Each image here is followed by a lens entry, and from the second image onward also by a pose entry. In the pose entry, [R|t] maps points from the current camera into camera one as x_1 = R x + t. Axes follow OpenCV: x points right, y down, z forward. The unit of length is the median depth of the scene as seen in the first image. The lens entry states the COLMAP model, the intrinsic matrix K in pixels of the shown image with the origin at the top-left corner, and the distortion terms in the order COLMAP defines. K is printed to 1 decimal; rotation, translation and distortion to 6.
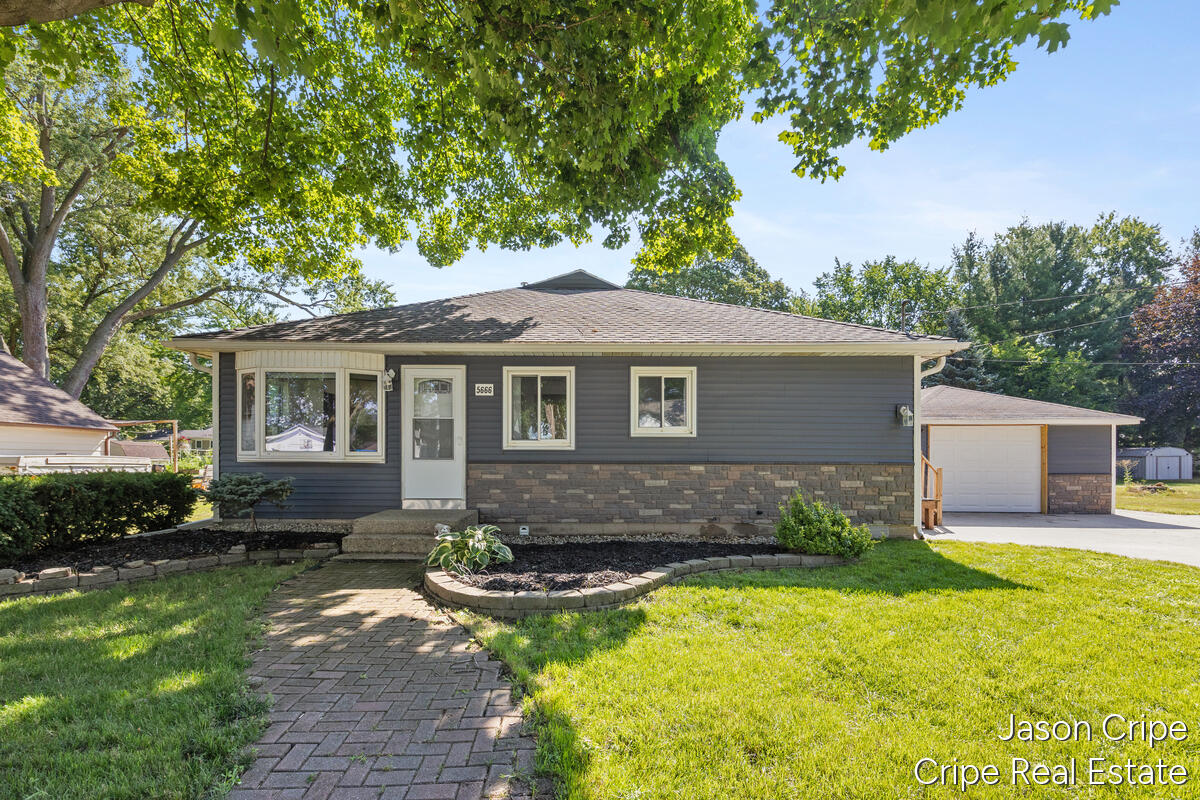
lens RADIAL K [[499.3, 0, 605.9], [0, 499.3, 414.6], [0, 0, 1]] dist [0.002611, 0.000411]
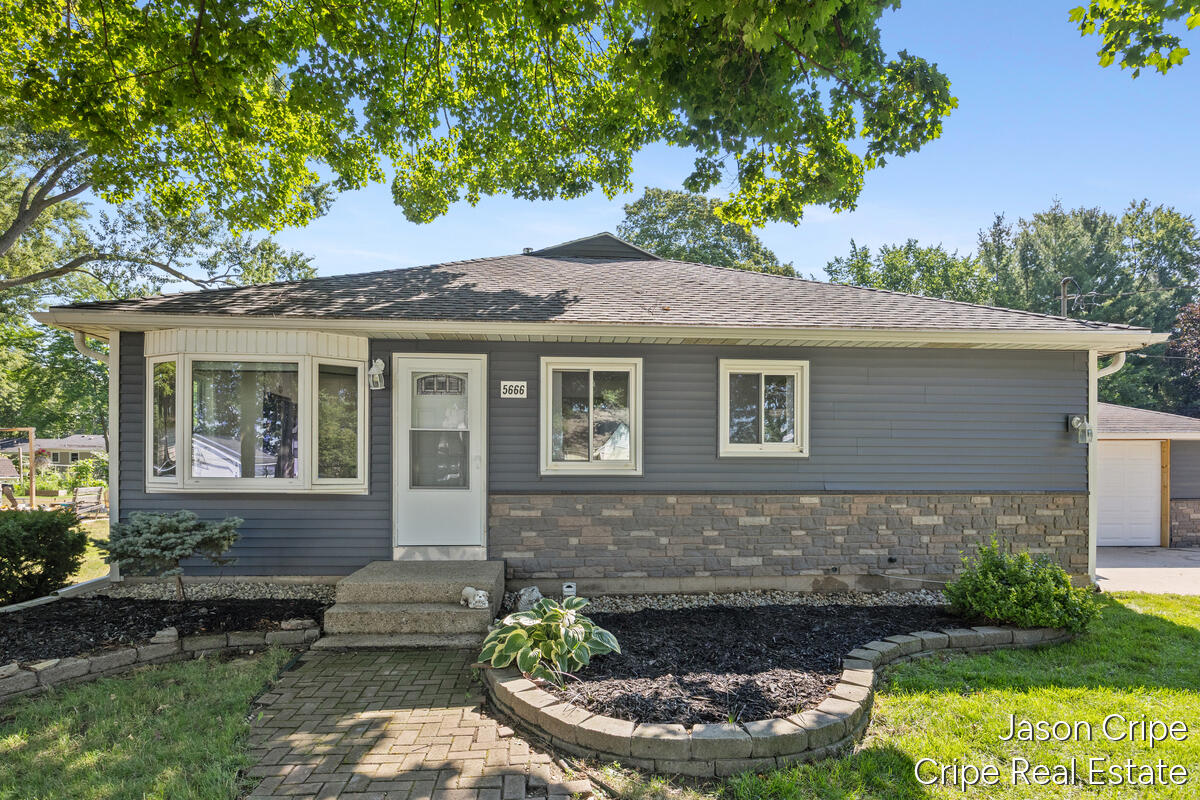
lens RADIAL K [[600.6, 0, 613.5], [0, 600.6, 423.2], [0, 0, 1]] dist [-0.018146, 0.002305]
pose [[0.997286, 0.005328, 0.073437, -0.165624], [-0.005377, 0.999985, 0.000473, -0.003404], [-0.073433, -0.000867, 0.997300, 0.151094]]
